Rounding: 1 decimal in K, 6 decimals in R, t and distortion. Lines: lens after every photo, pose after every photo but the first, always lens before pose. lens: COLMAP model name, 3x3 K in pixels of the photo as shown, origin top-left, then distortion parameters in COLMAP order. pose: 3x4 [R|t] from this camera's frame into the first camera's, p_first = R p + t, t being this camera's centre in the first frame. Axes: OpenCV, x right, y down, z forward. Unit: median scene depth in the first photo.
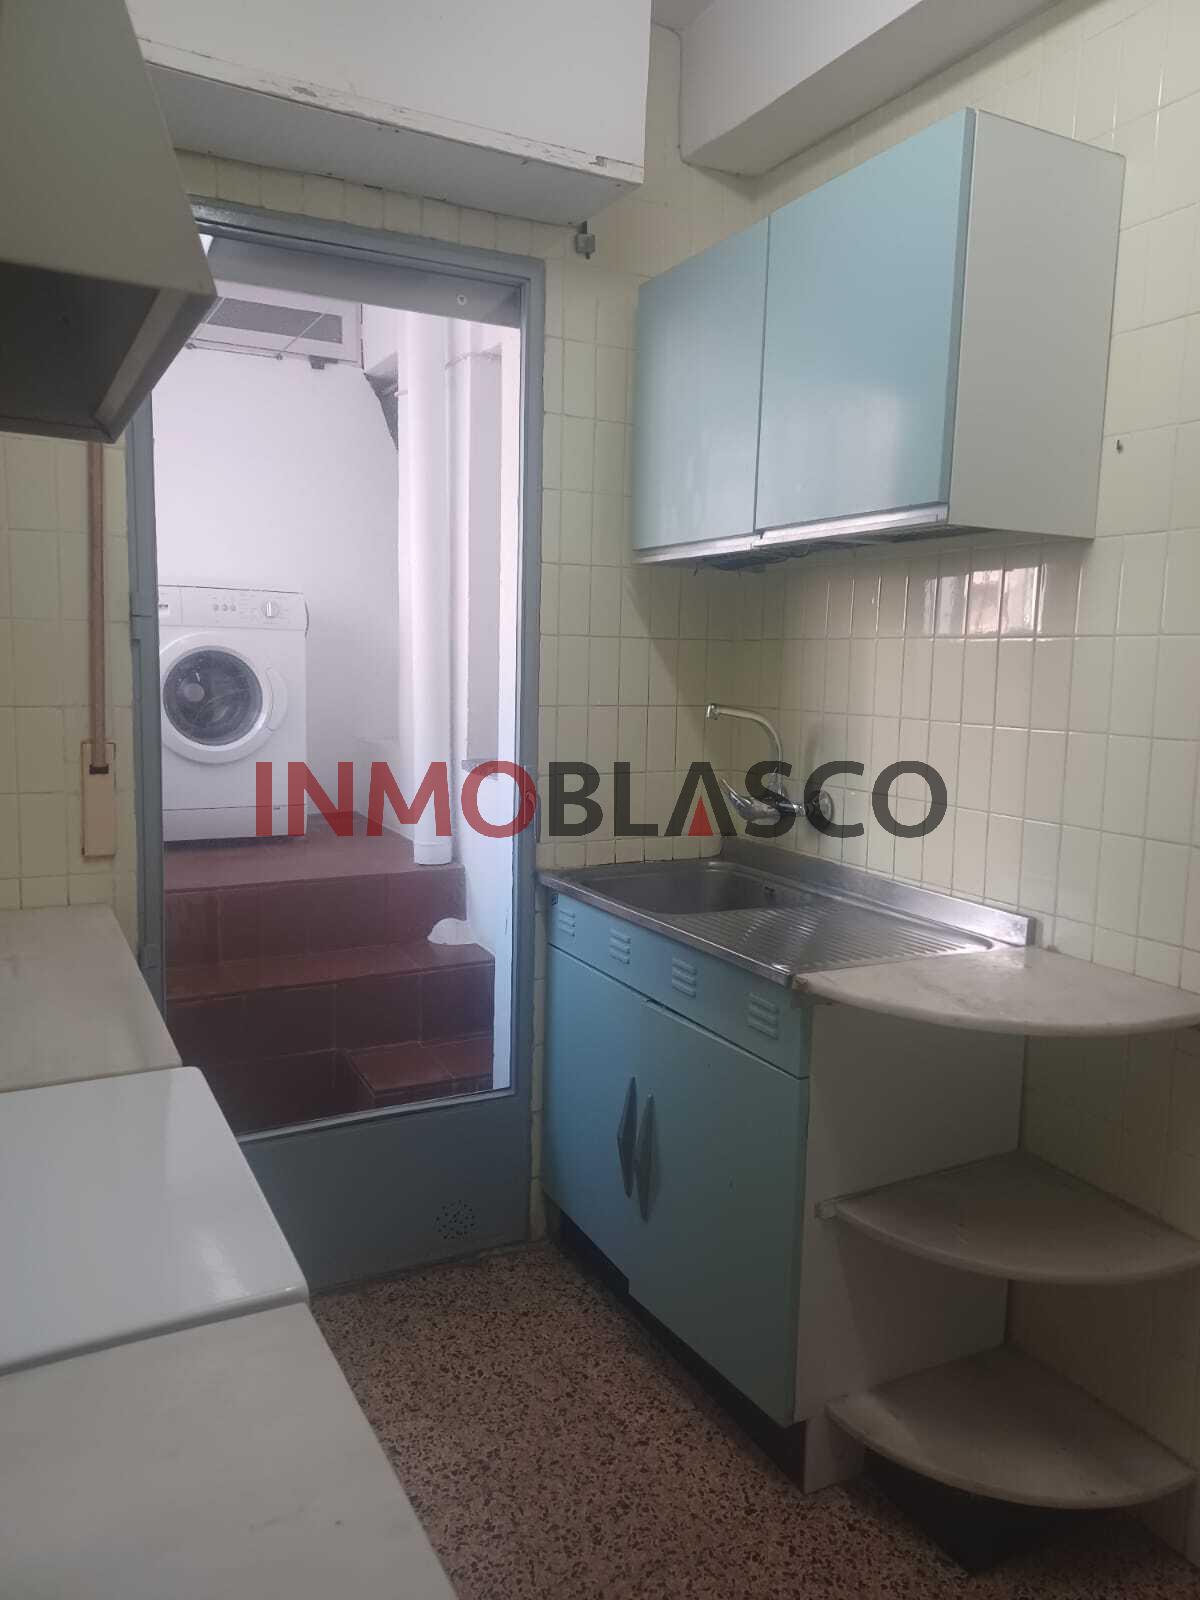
lens RADIAL K [[1221.4, 0, 575.2], [0, 1221.4, 801.9], [0, 0, 1]] dist [0.058967, -0.084198]
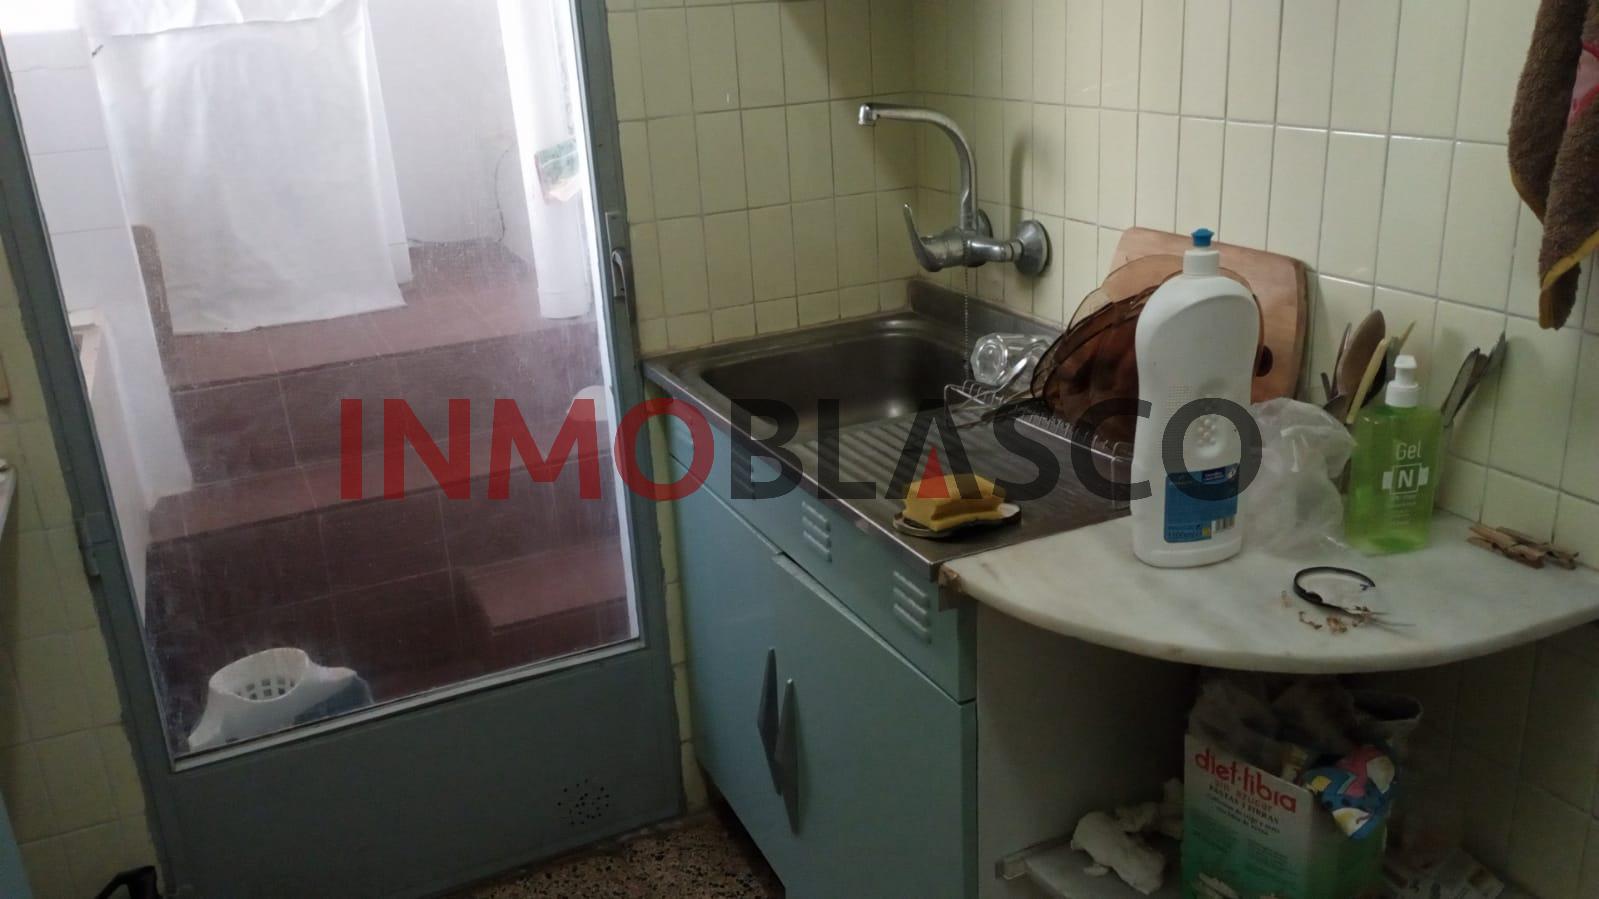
lens RADIAL K [[1340.4, 0, 799.5], [0, 1340.4, 449.5], [0, 0, 1]] dist [0.060480, 0.001417]
pose [[0.996007, -0.058236, -0.067672, 0.113836], [0.072034, 0.971981, 0.223749, -0.063229], [0.052746, -0.227730, 0.972295, 0.225868]]
